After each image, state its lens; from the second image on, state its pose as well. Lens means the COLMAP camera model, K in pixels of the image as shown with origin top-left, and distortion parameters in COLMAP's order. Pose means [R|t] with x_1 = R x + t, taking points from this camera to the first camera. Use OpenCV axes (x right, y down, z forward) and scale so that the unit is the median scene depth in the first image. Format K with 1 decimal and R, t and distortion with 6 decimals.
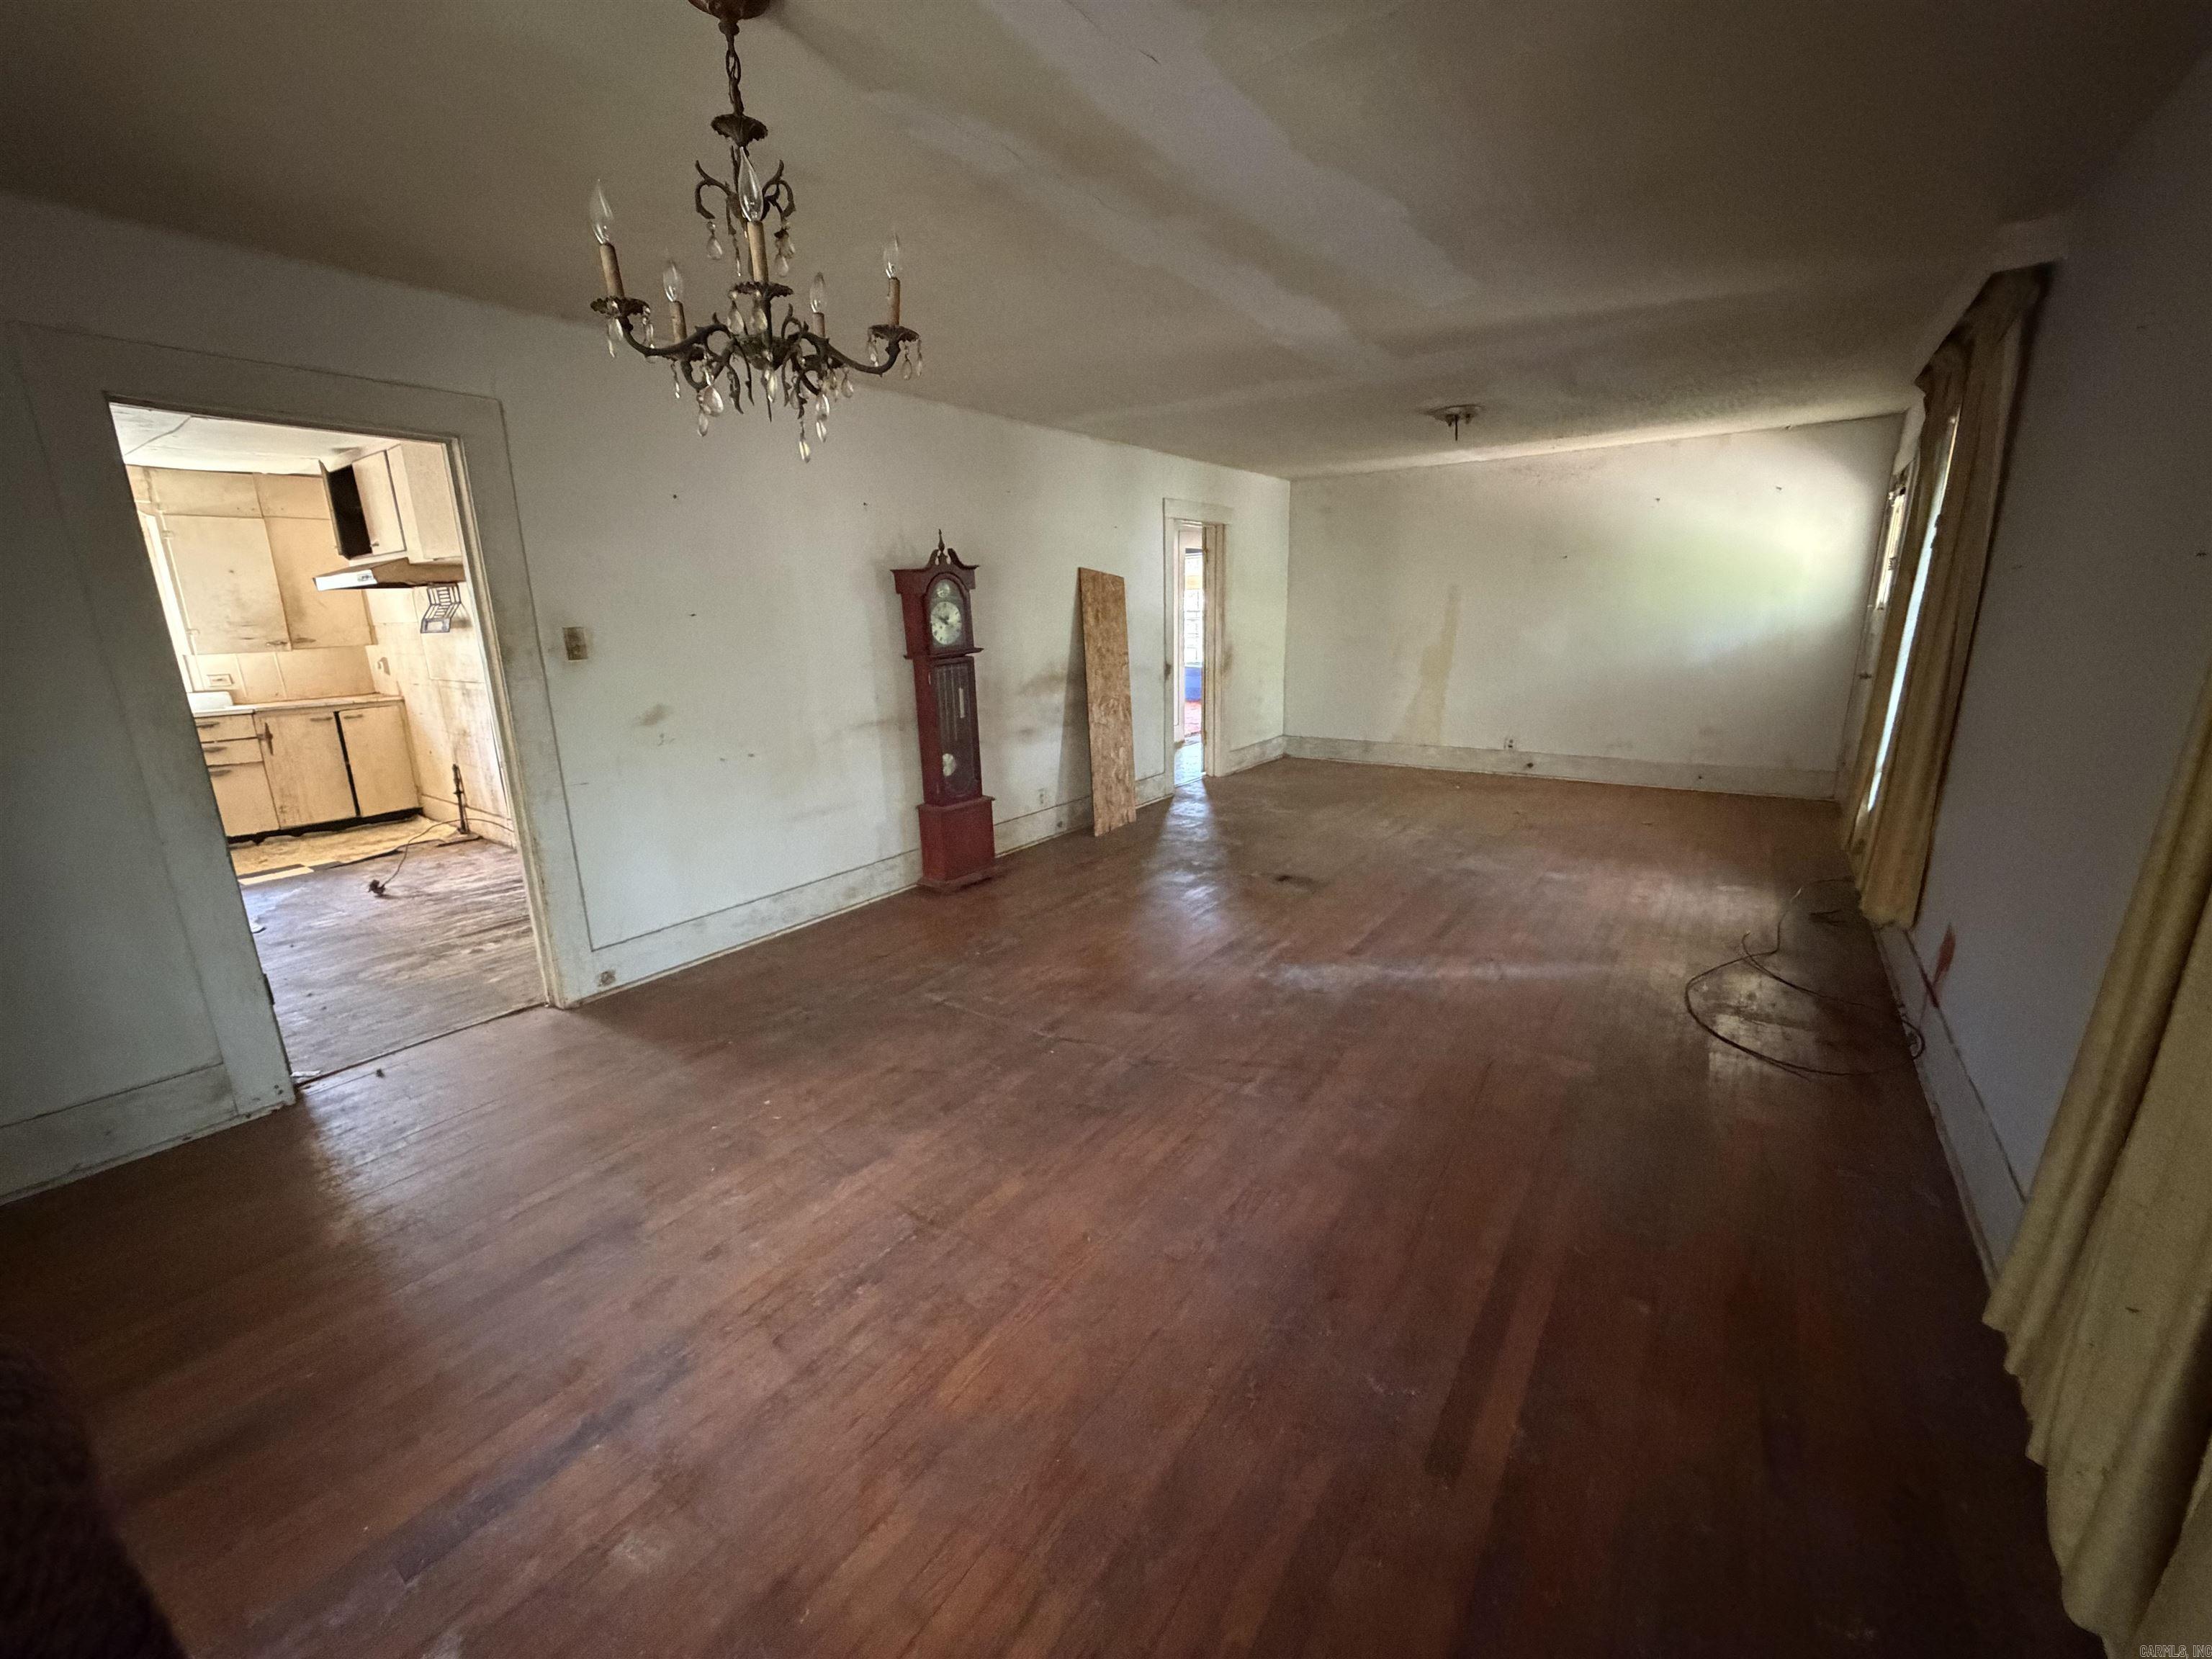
lens RADIAL K [[882.0, 0, 1103.7], [0, 882.0, 833.7], [0, 0, 1]] dist [0.001254, 0.000138]
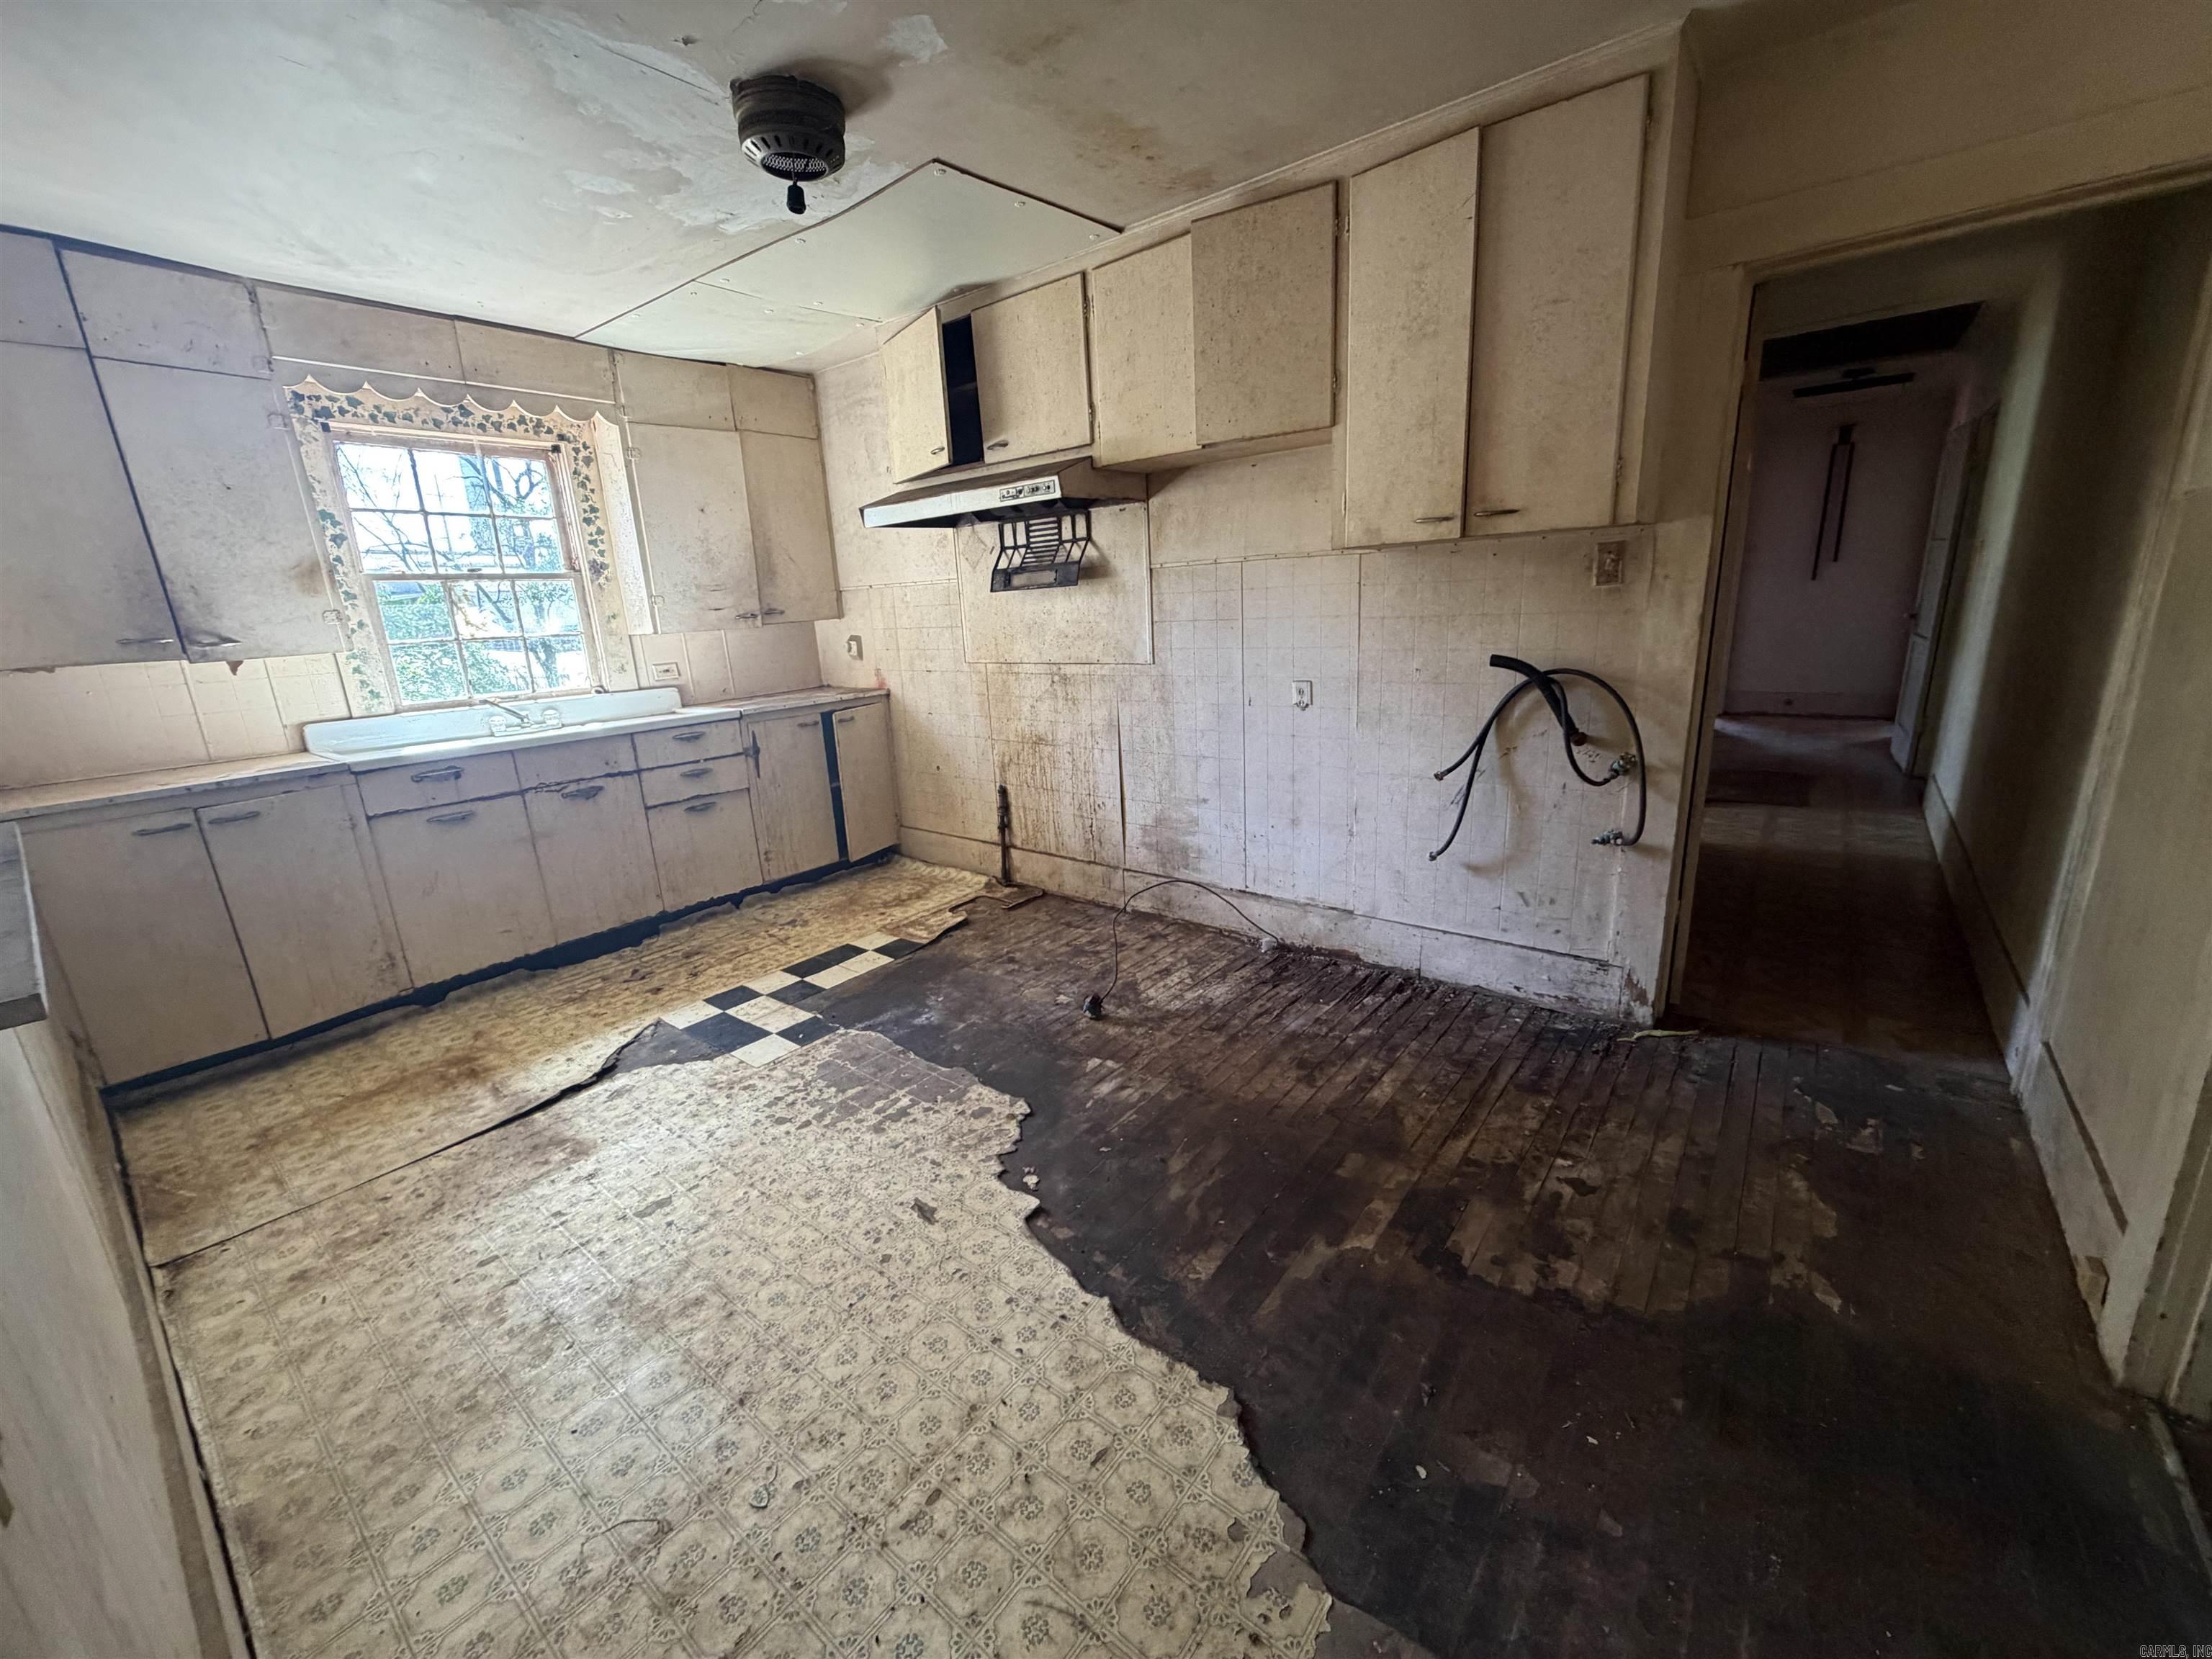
lens RADIAL K [[882.0, 0, 1107.7], [0, 882.0, 827.7], [0, 0, 1]] dist [0.001254, 0.000138]
pose [[0.998504, -0.014772, -0.052639, -0.639611], [0.015096, 0.999869, 0.005776, -0.050848], [0.052547, -0.006562, 0.998597, 0.333400]]
